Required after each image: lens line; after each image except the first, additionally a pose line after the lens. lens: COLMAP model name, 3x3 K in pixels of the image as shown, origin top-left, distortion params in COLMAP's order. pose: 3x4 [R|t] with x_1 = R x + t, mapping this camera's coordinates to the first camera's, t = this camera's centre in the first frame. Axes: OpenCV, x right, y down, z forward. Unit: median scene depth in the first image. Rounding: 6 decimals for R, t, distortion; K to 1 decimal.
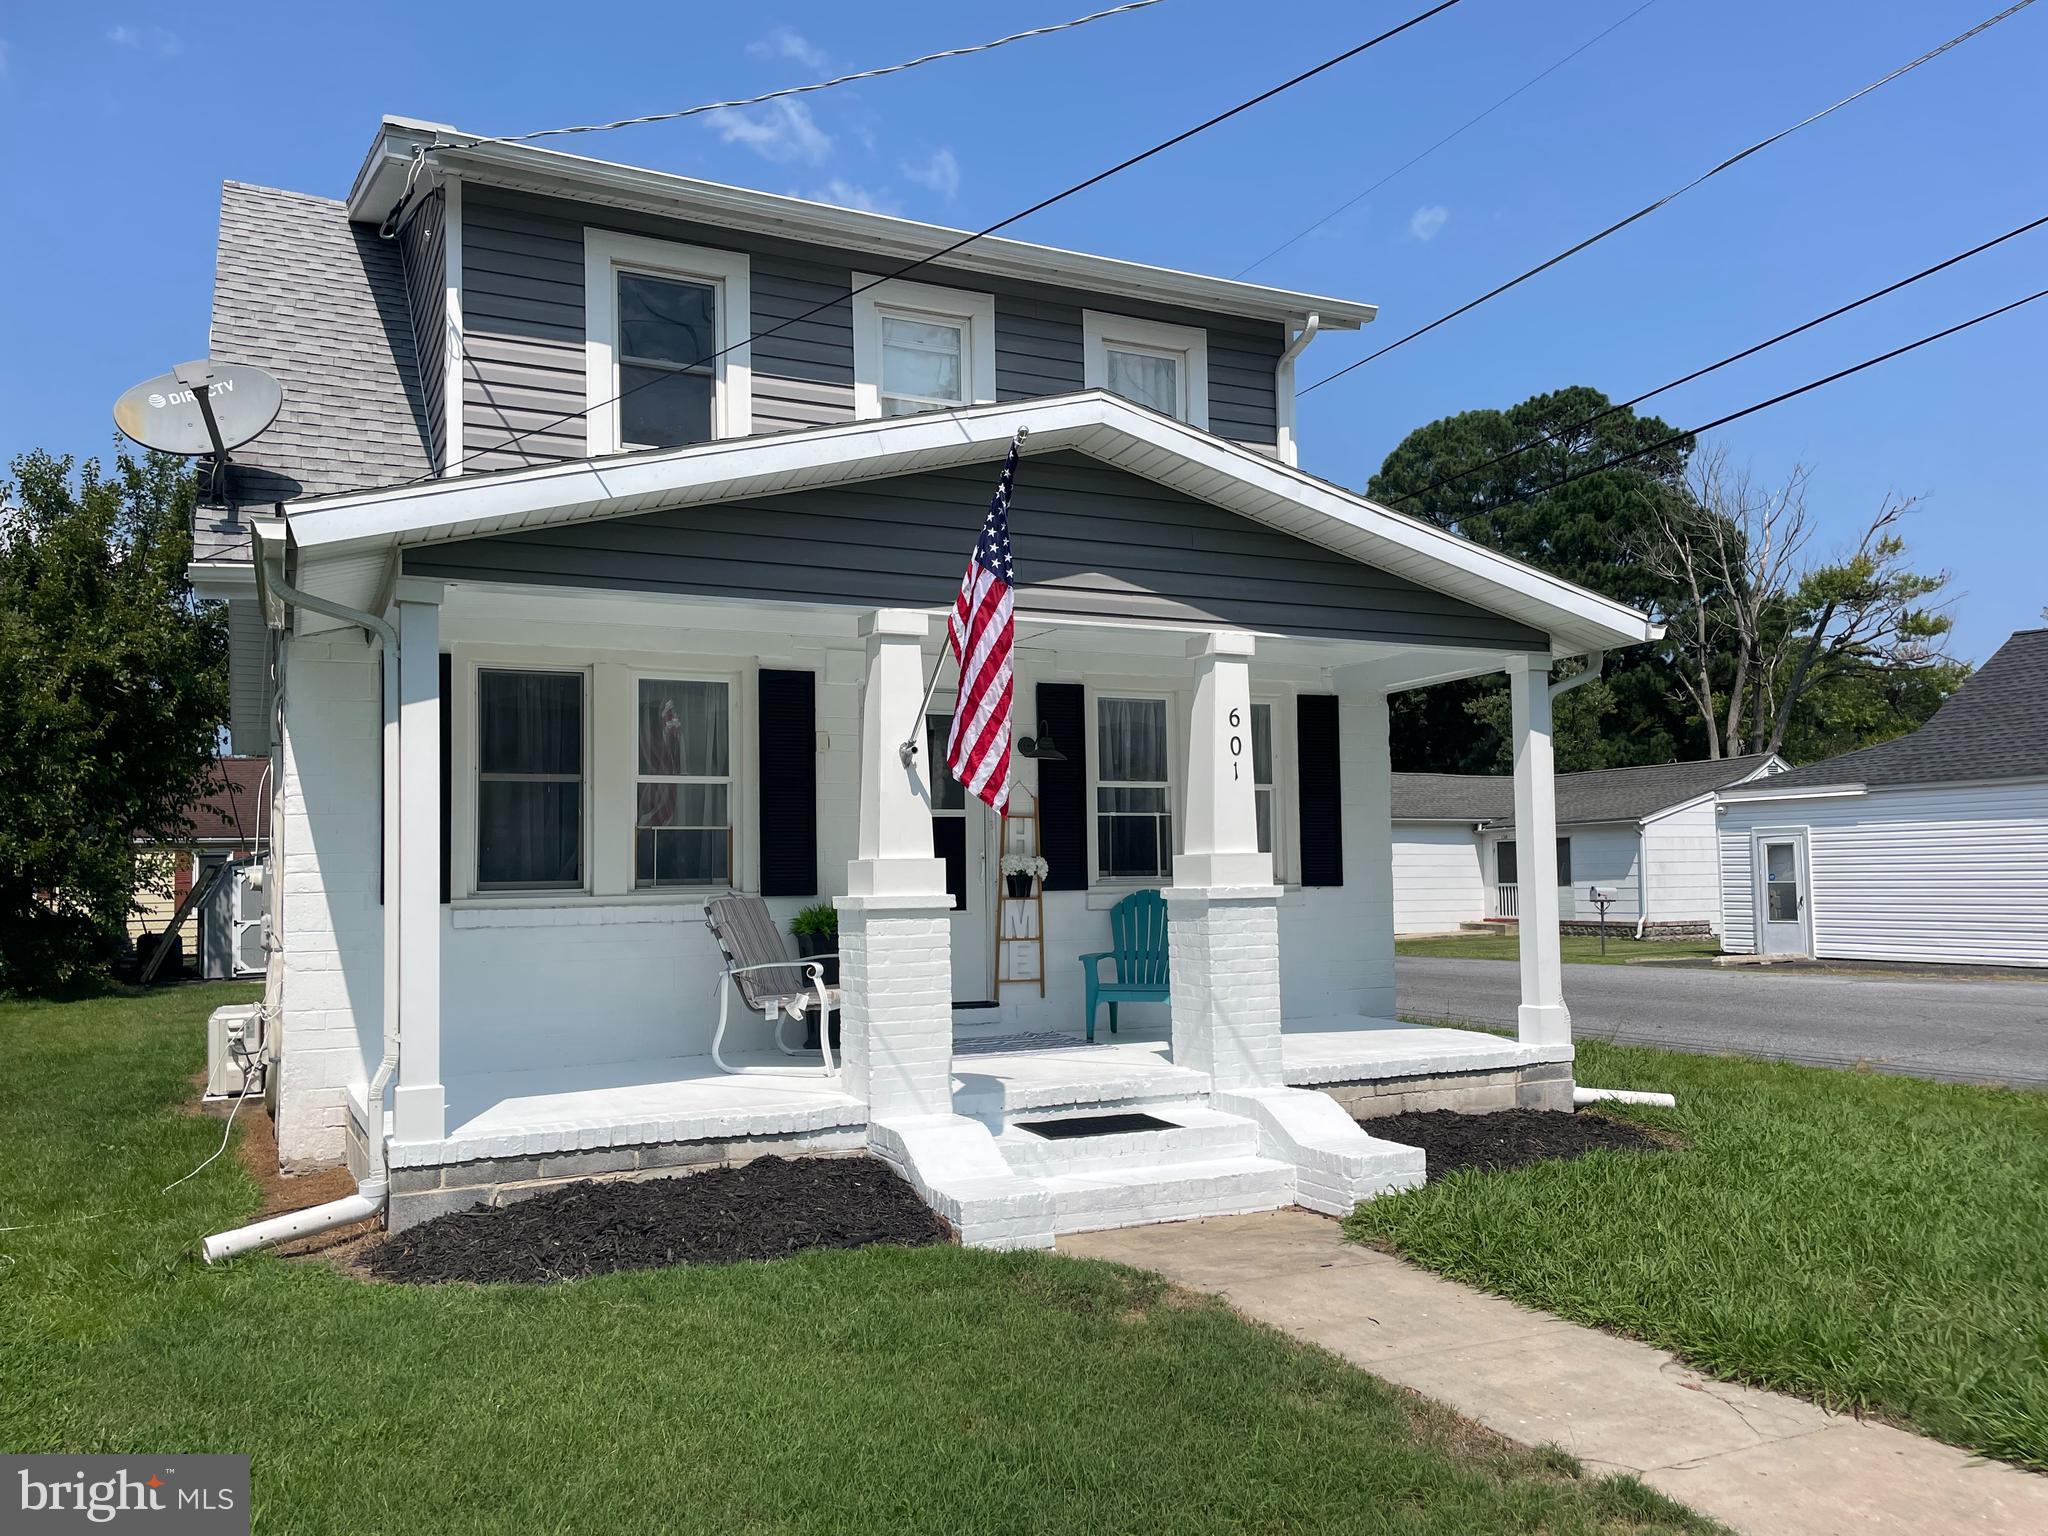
lens RADIAL K [[1540.2, 0, 1033.8], [0, 1540.2, 779.5], [0, 0, 1]] dist [0.103335, -0.129348]
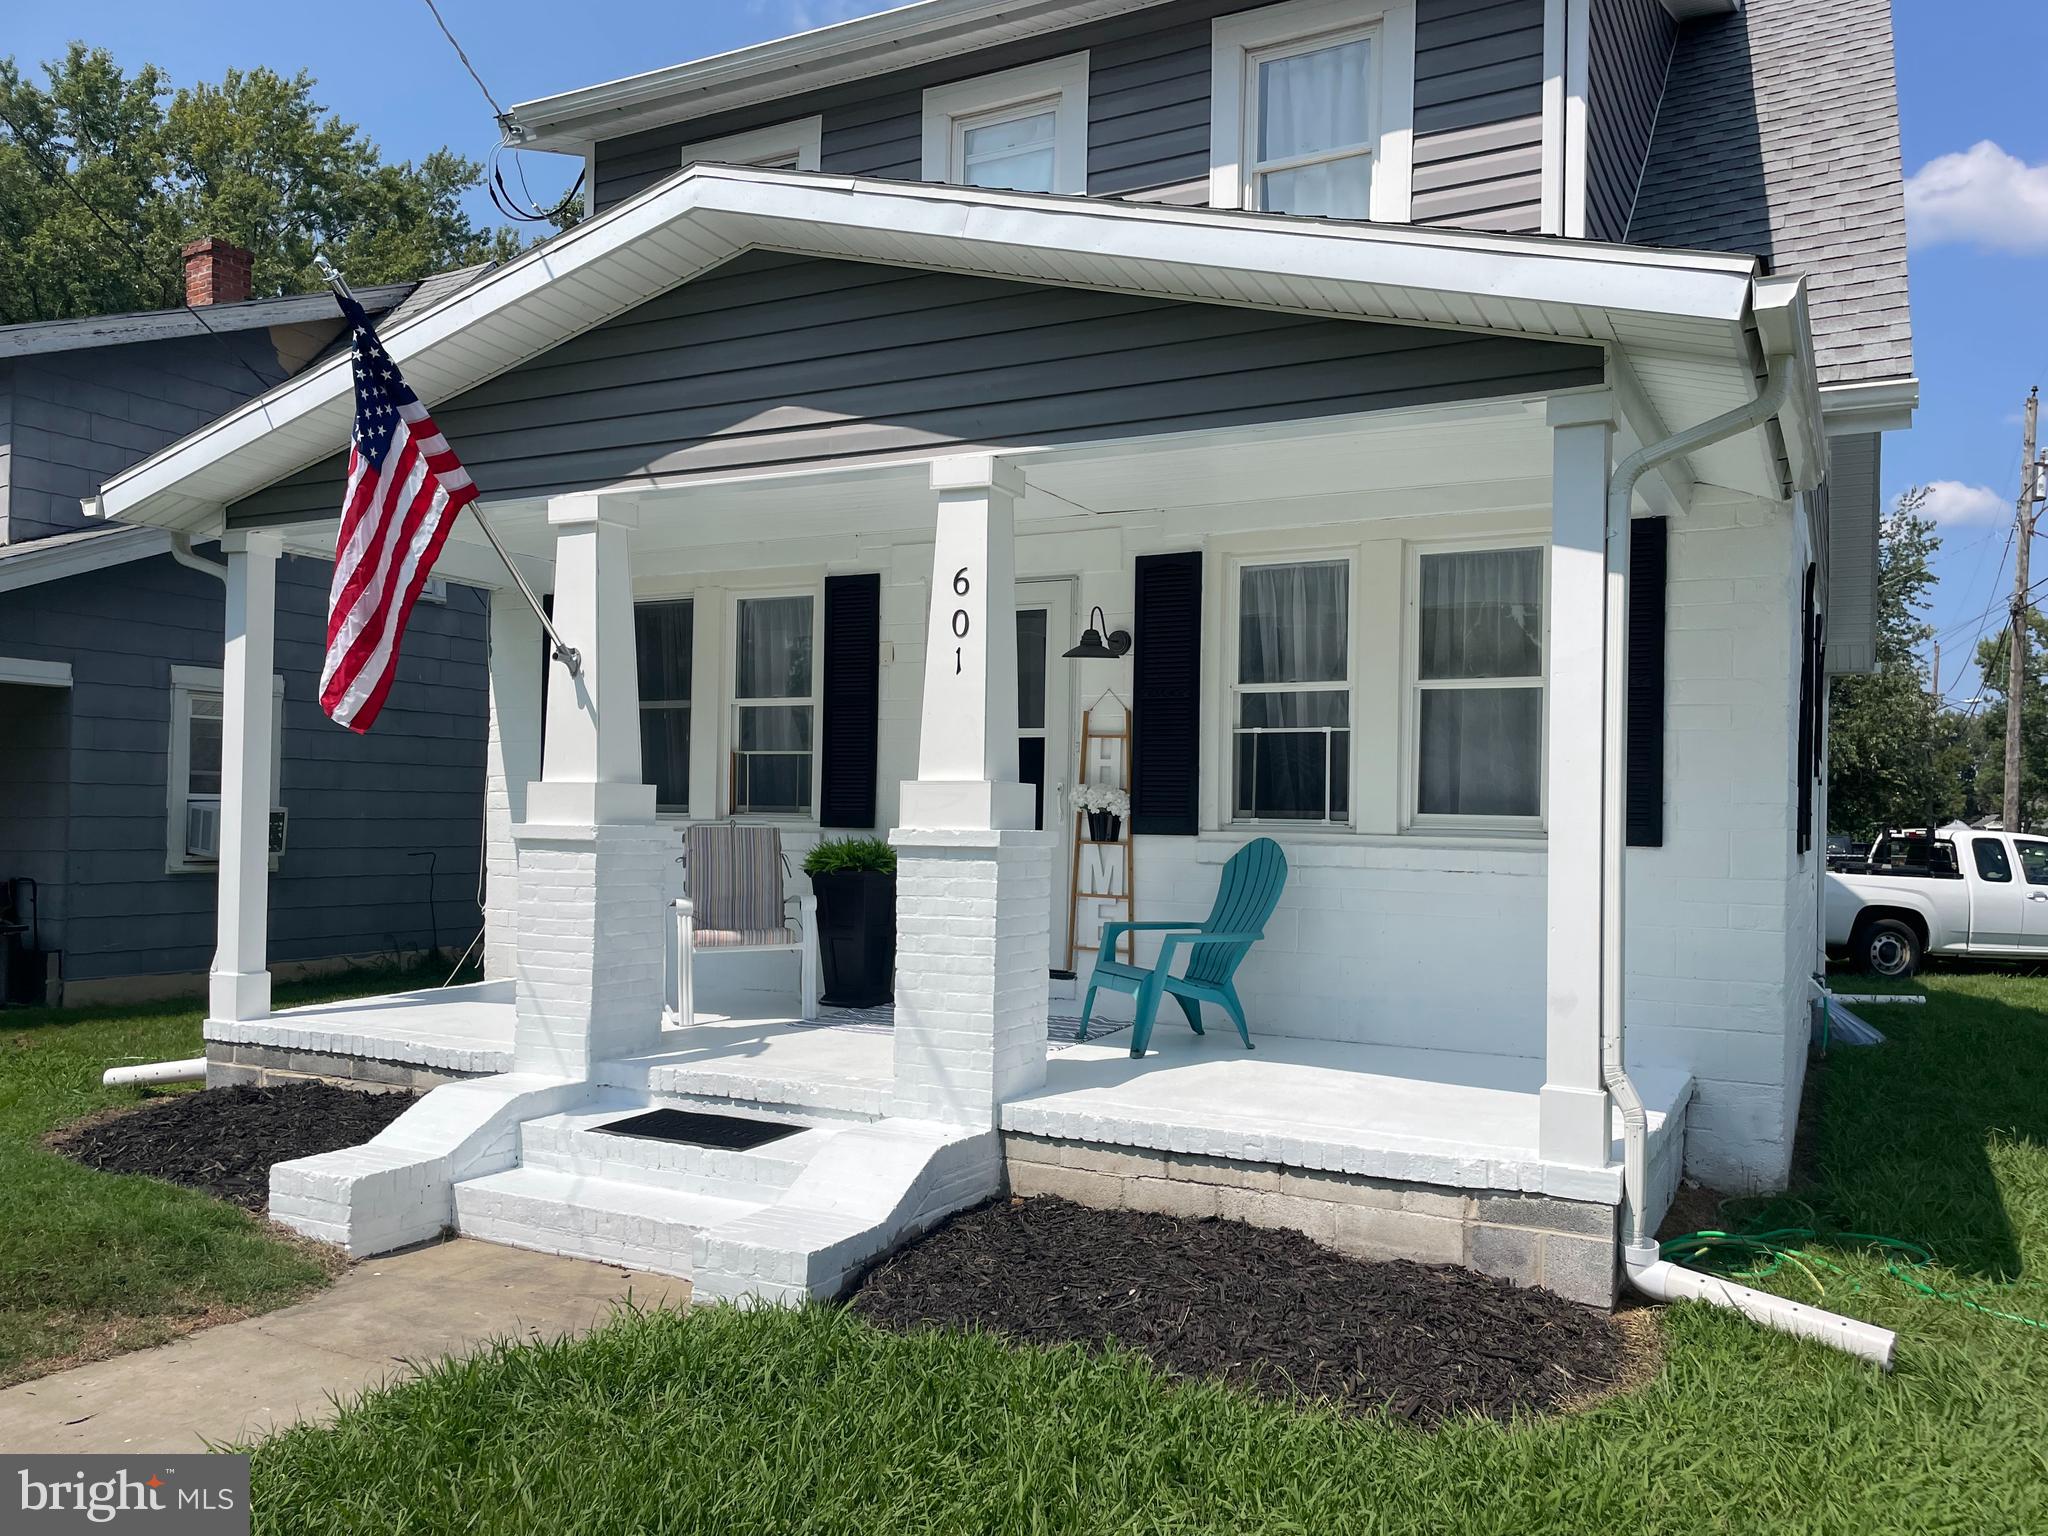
lens RADIAL K [[1540.2, 0, 1033.8], [0, 1540.2, 779.5], [0, 0, 1]] dist [0.103335, -0.129348]
pose [[0.599826, 0.004803, -0.800116, 0.660509], [0.024612, 0.999398, 0.024450, 0.029758], [0.799751, -0.034358, 0.599347, 0.583584]]
